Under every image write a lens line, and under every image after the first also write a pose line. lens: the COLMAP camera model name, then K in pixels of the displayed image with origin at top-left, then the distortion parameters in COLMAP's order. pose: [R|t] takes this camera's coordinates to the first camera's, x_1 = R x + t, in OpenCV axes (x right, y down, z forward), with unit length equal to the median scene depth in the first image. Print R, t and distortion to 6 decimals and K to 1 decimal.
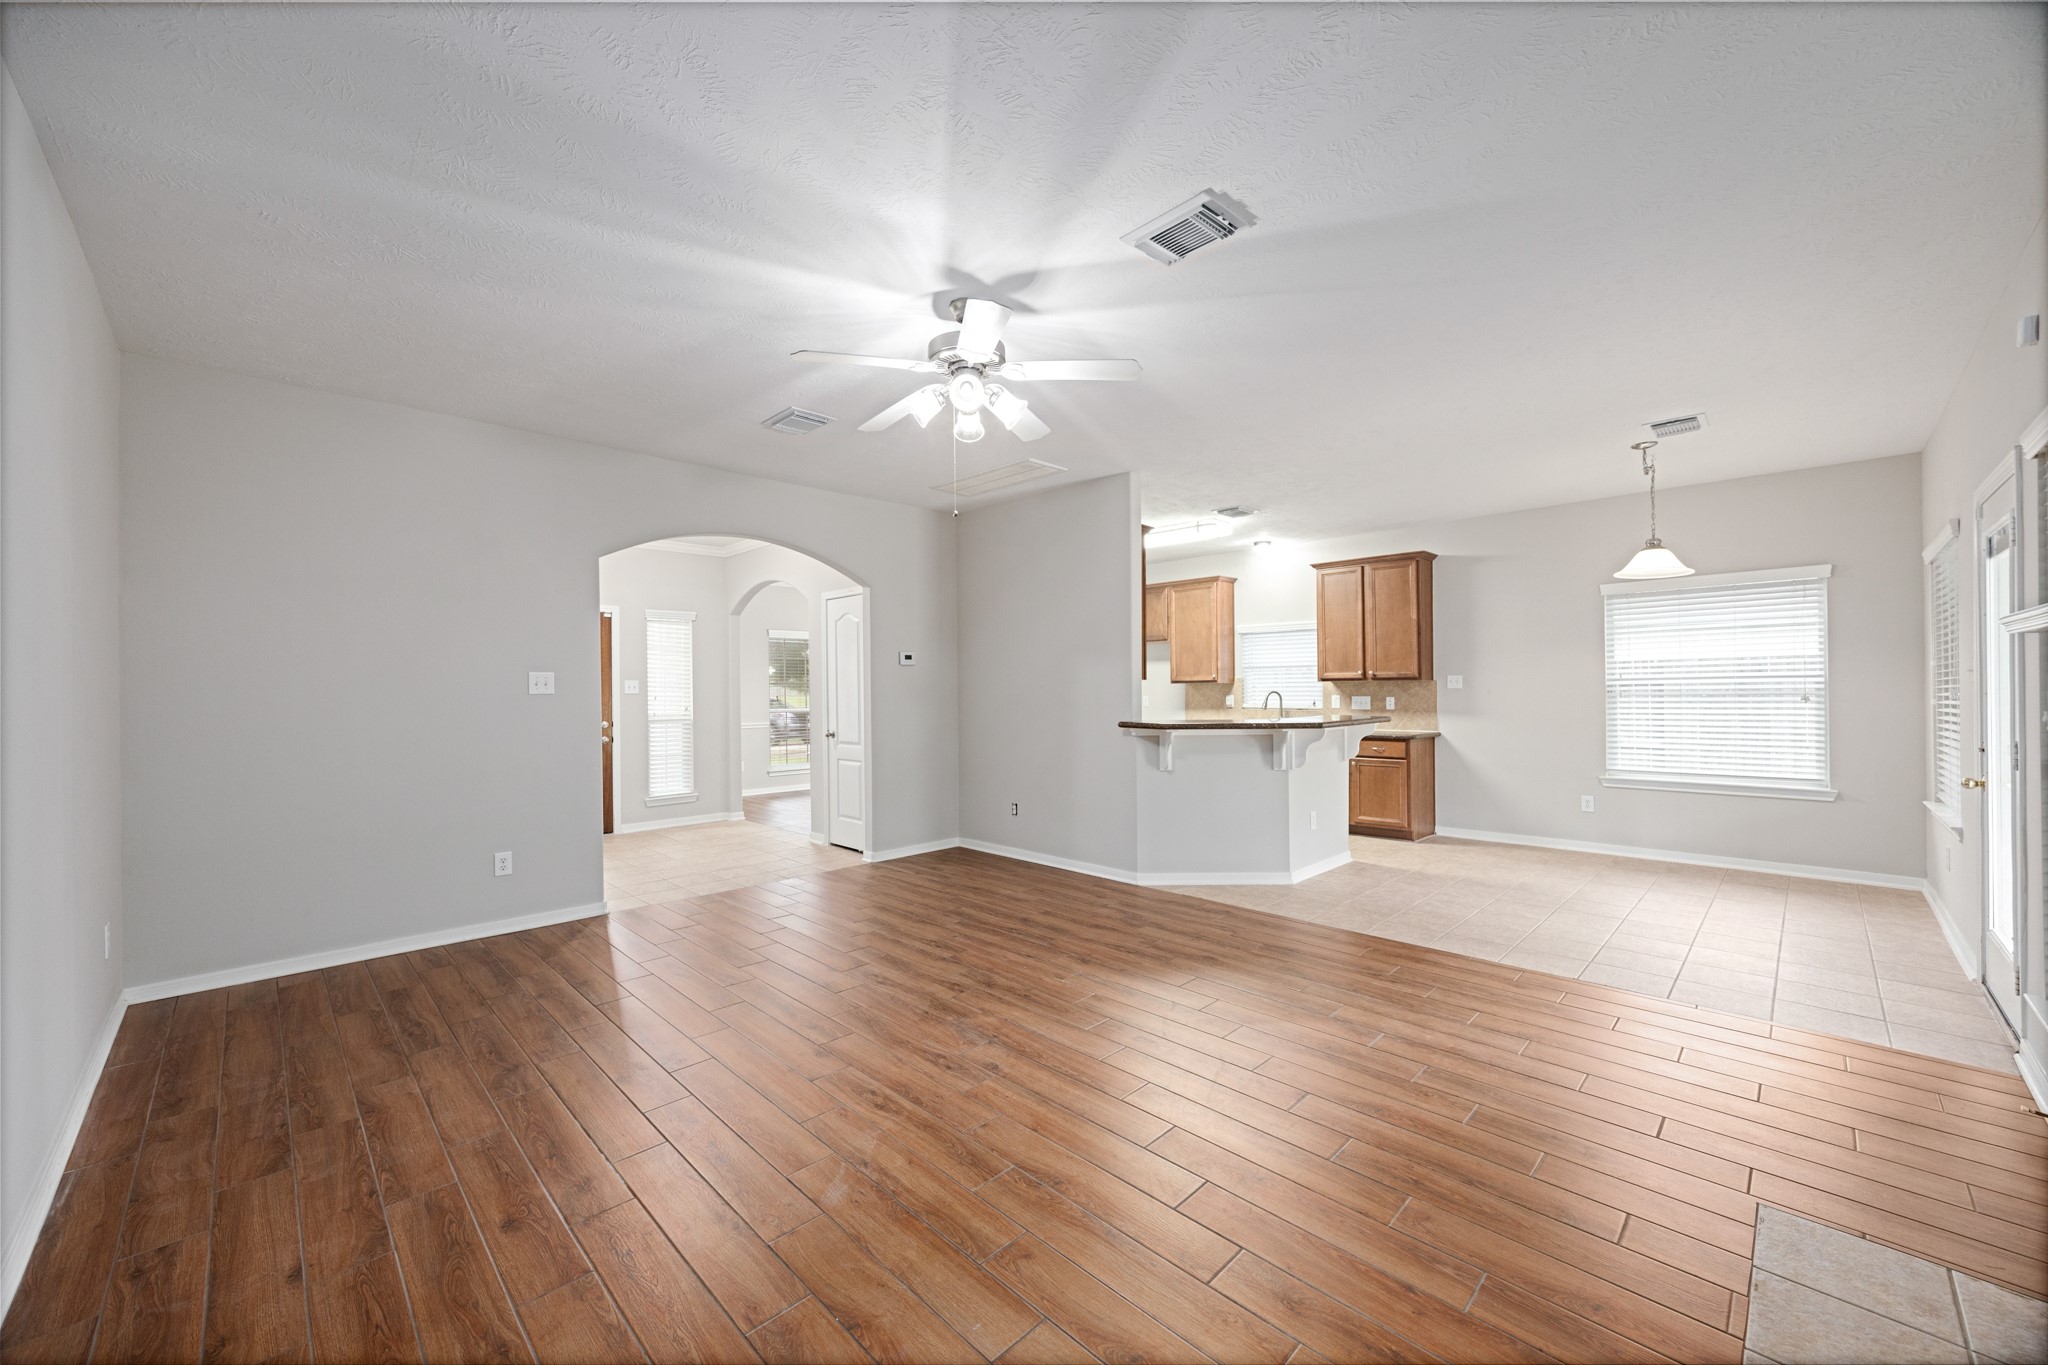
lens RADIAL K [[787.2, 0, 1010.9], [0, 787.2, 686.5], [0, 0, 1]] dist [0.004919, -0.000422]
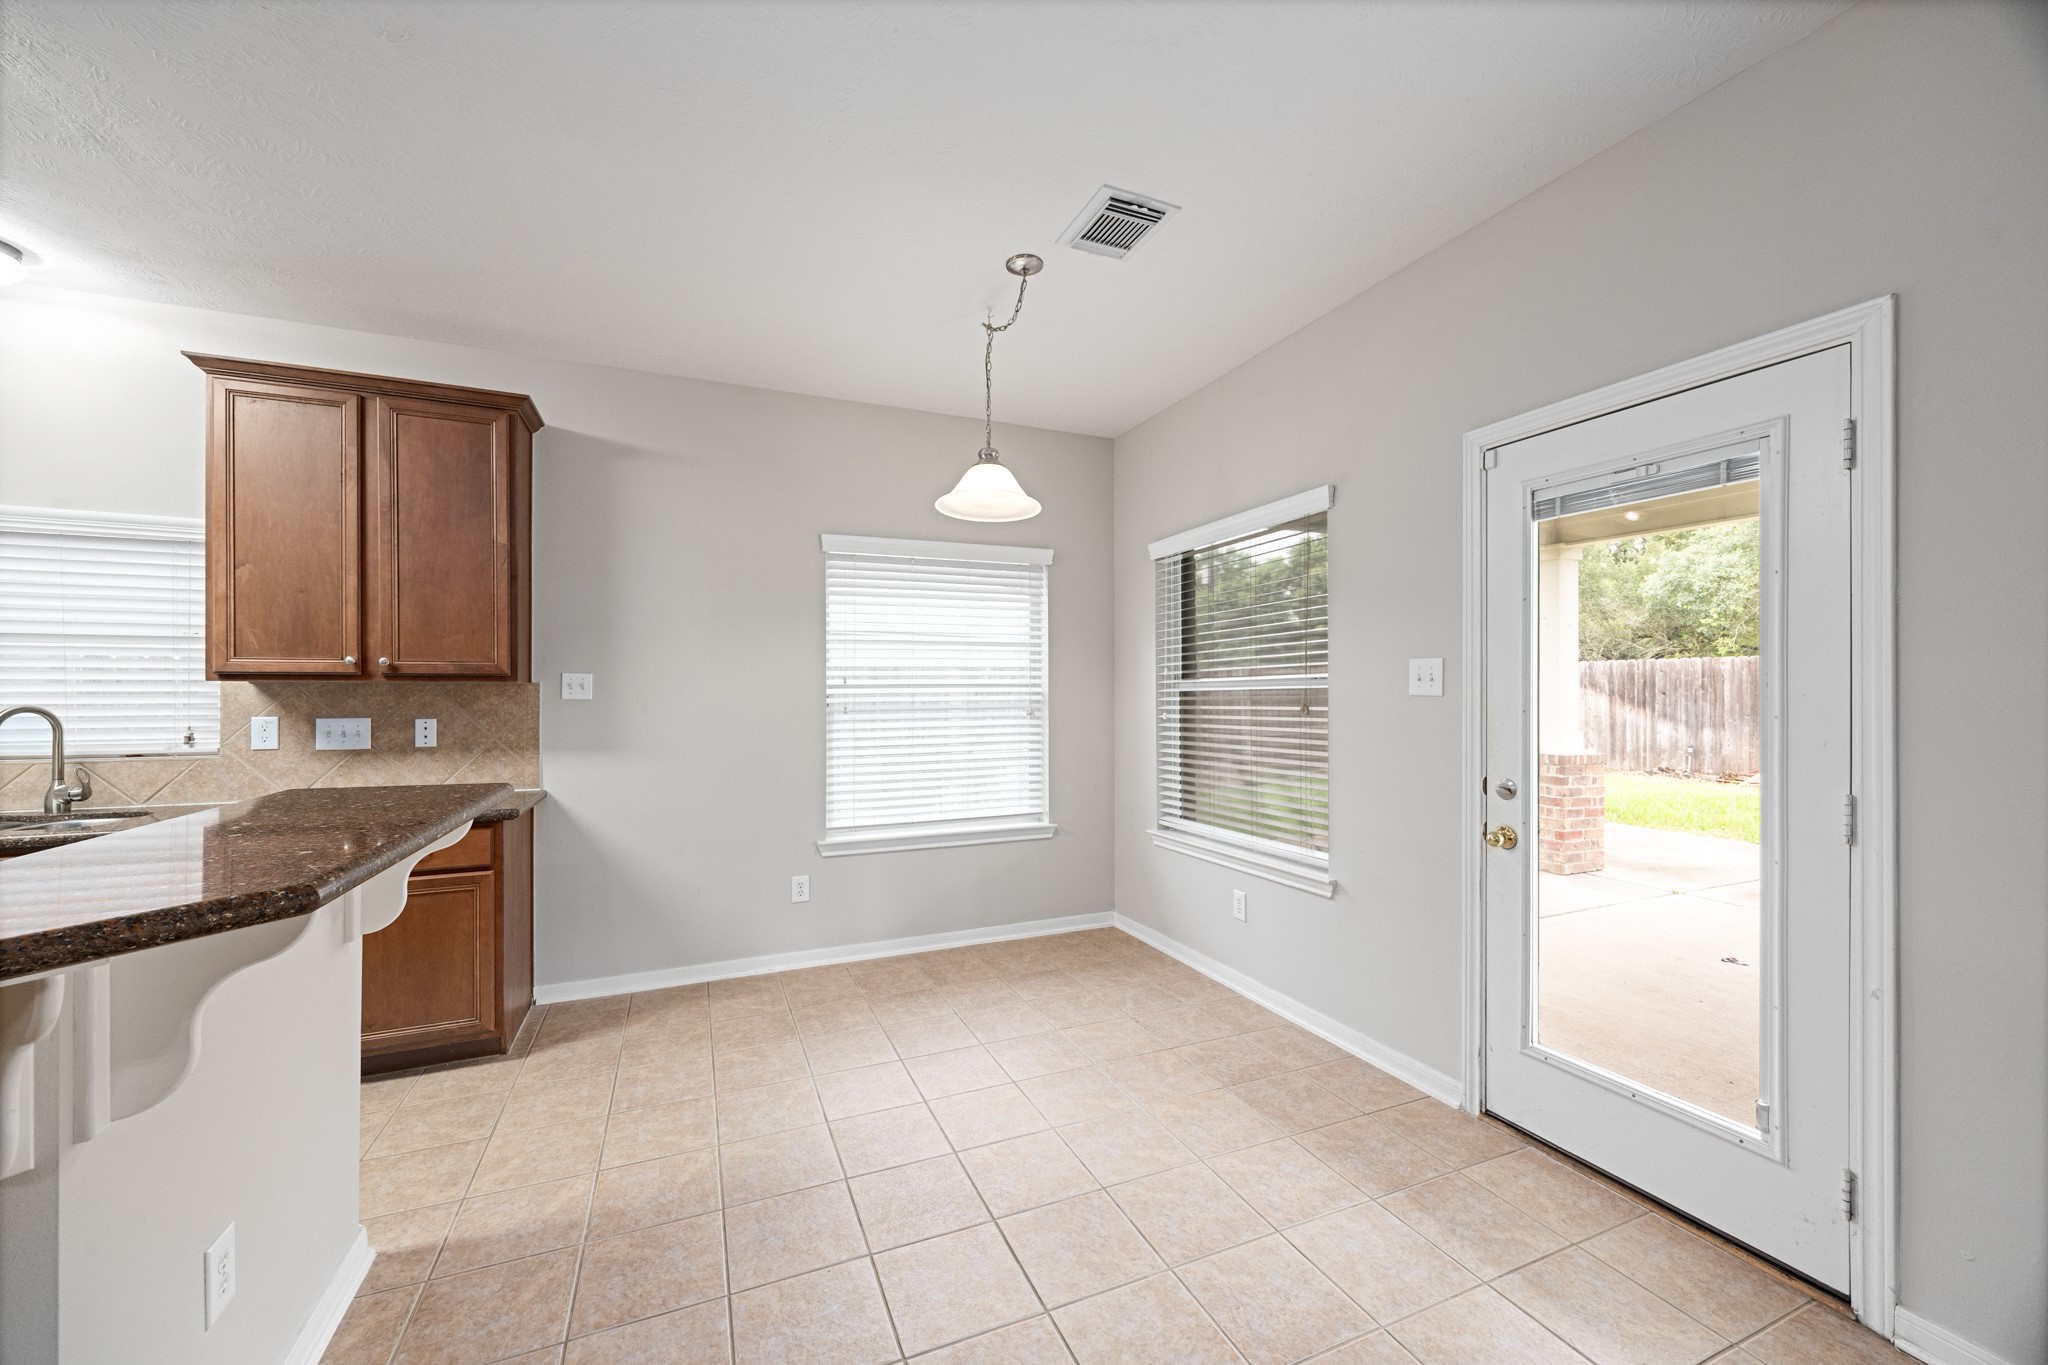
lens RADIAL K [[787.2, 0, 1015.6], [0, 787.2, 690.4], [0, 0, 1]] dist [0.004919, -0.000422]
pose [[0.366388, 0.015255, 0.930337, 0.197570], [-0.001998, 0.999876, -0.015608, 0.003709], [-0.930460, 0.003860, 0.366373, 0.549600]]
